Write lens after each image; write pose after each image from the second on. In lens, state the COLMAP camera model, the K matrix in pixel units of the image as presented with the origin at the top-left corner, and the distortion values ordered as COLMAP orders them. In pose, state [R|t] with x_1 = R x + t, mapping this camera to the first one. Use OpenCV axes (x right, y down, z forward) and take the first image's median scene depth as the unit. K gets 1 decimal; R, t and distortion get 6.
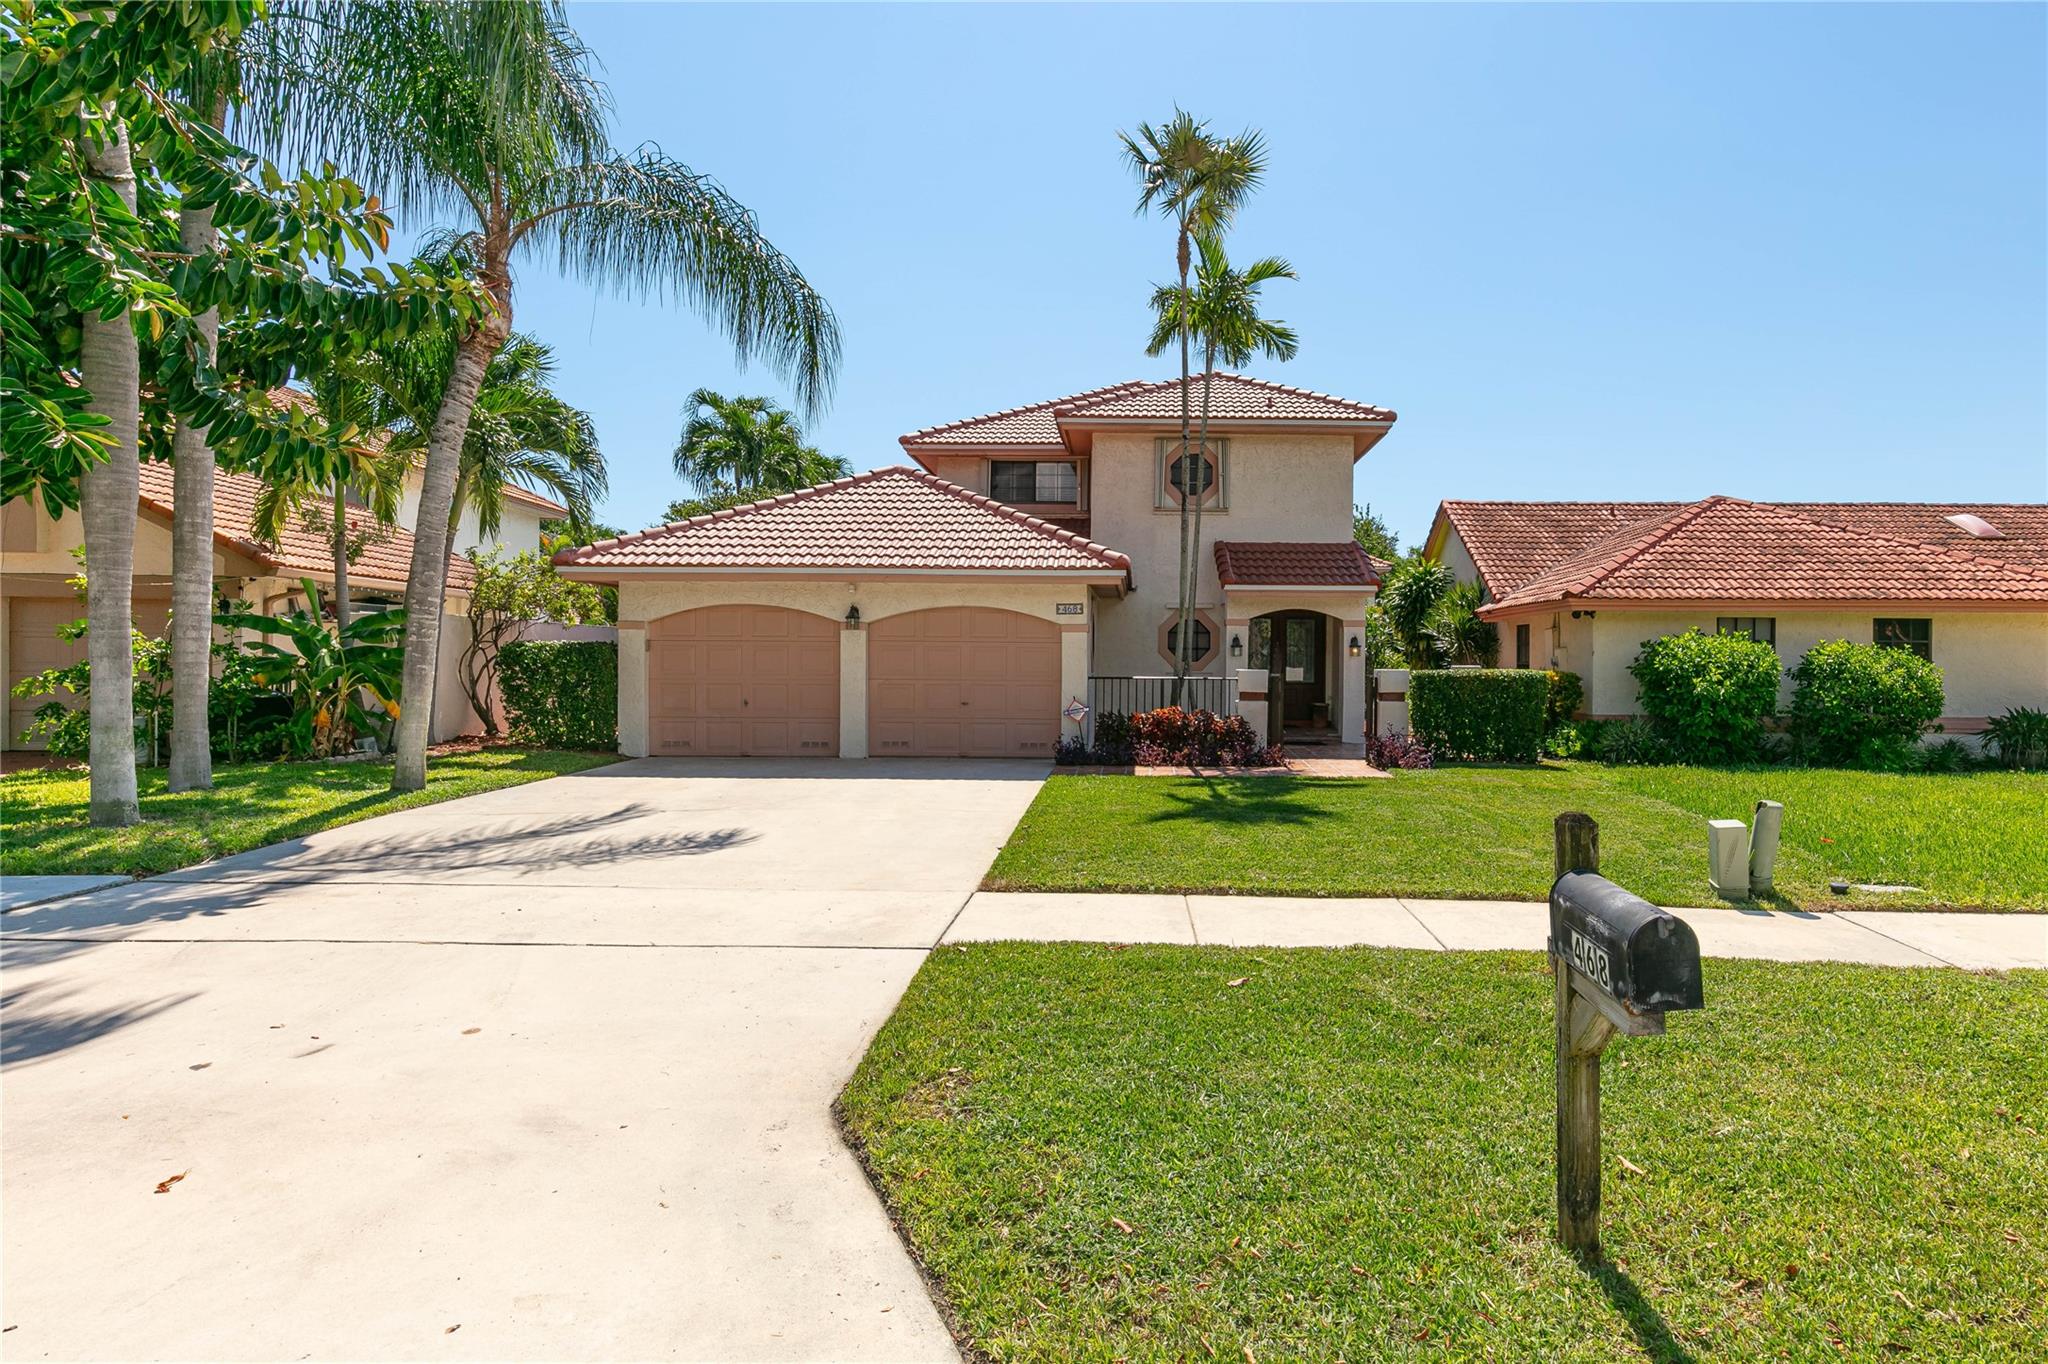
lens RADIAL K [[1114.5, 0, 1137.8], [0, 1114.5, 660.4], [0, 0, 1]] dist [0.005452, 0.000586]
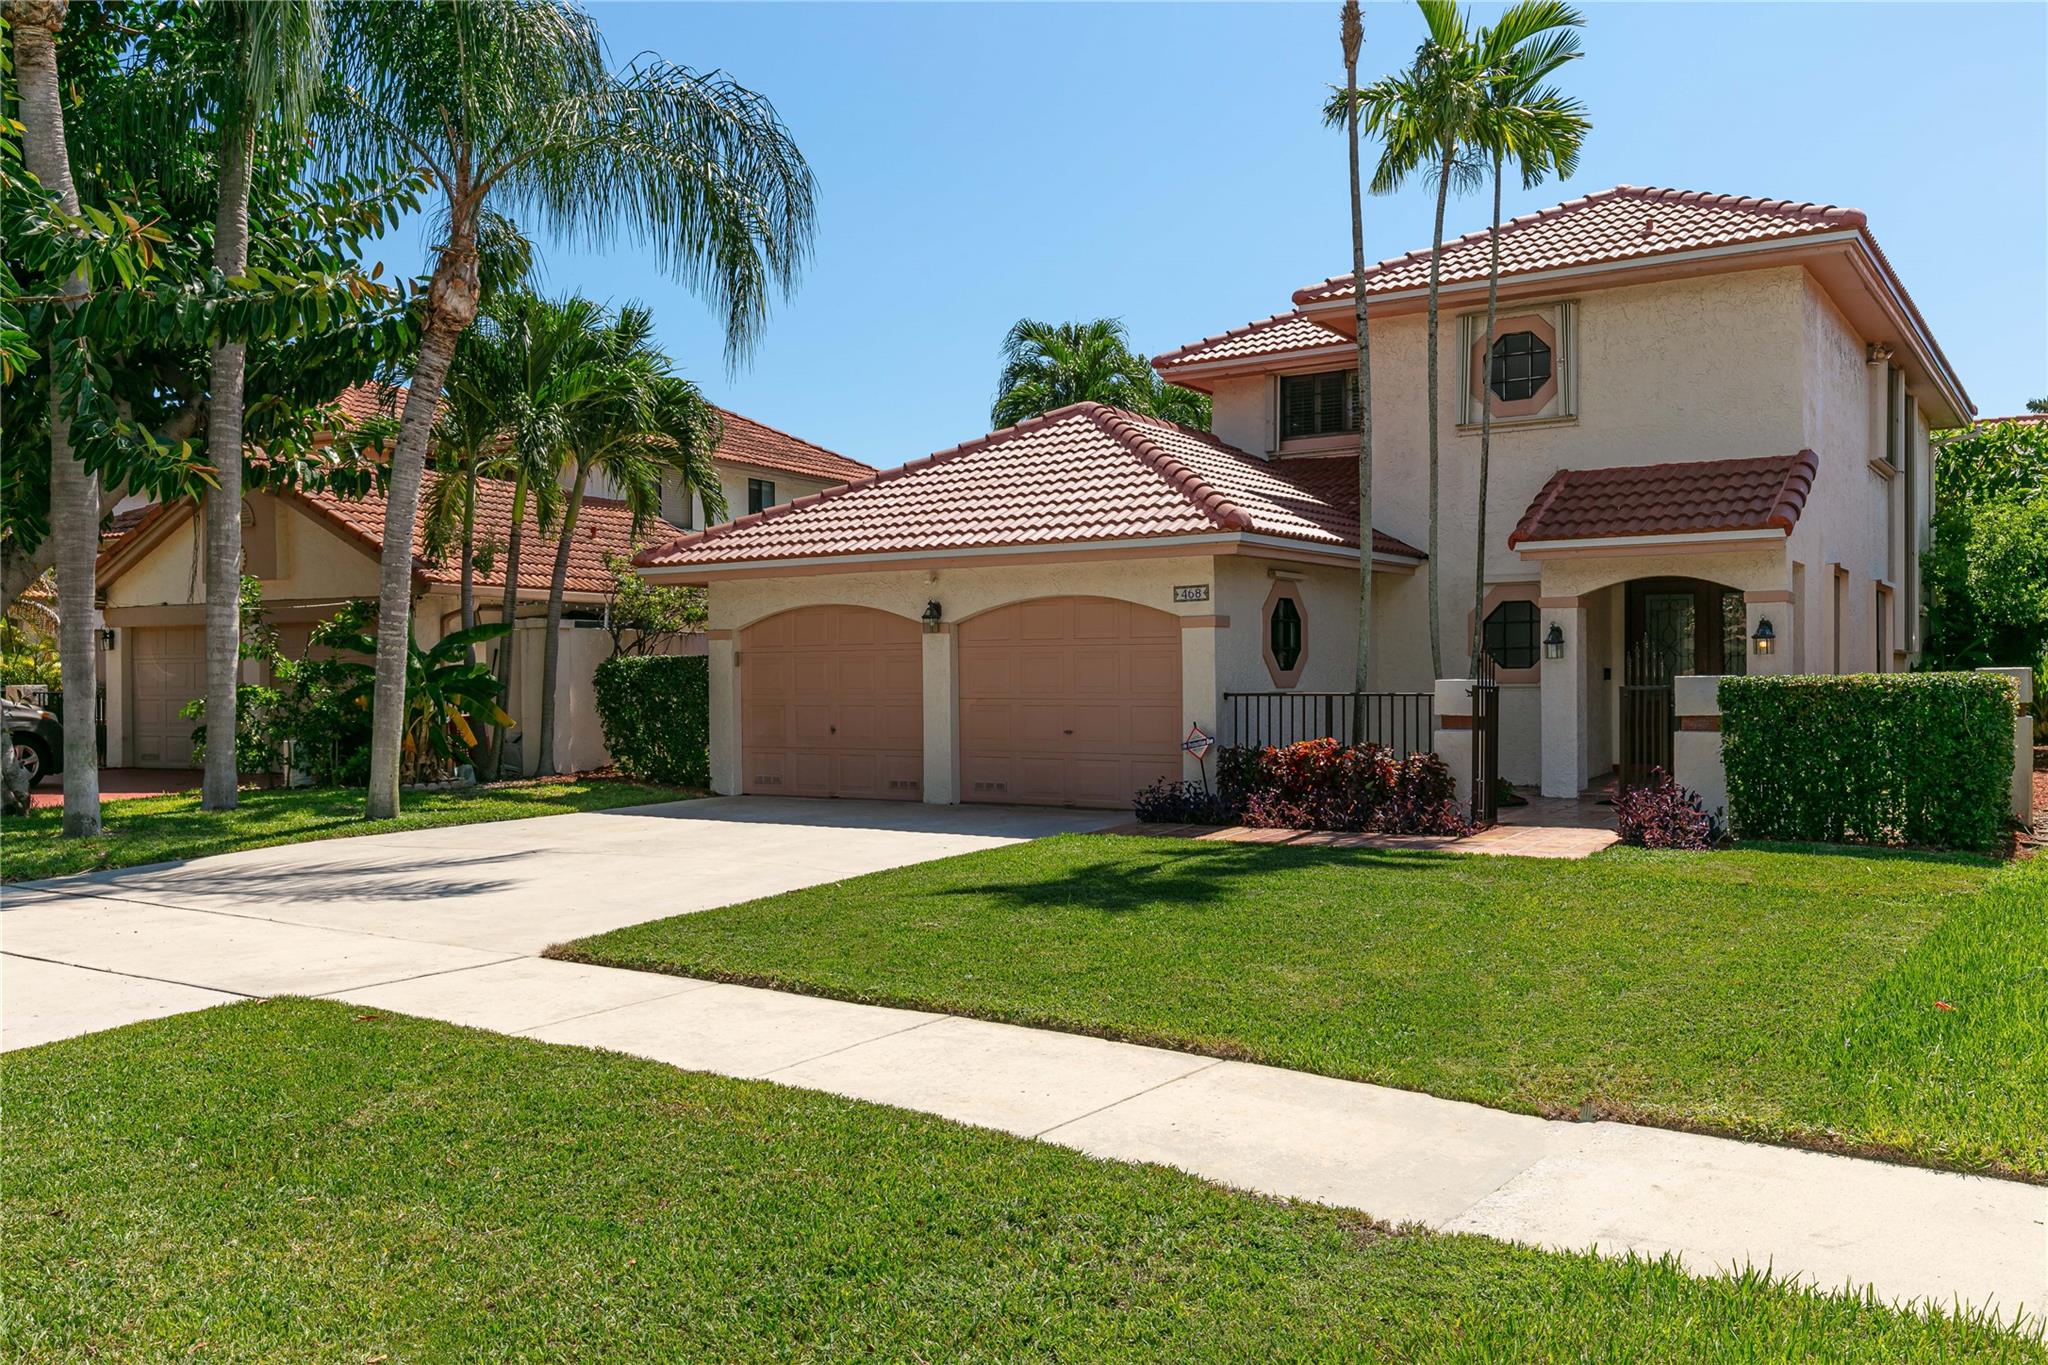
lens RADIAL K [[1656.9, 0, 1015.8], [0, 1656.9, 684.4], [0, 0, 1]] dist [0.008437, 0.006346]
pose [[0.834635, -0.011060, -0.550693, 0.402795], [0.012974, 0.999916, -0.000419, 0.008294], [0.550651, -0.006795, 0.834708, 0.097464]]
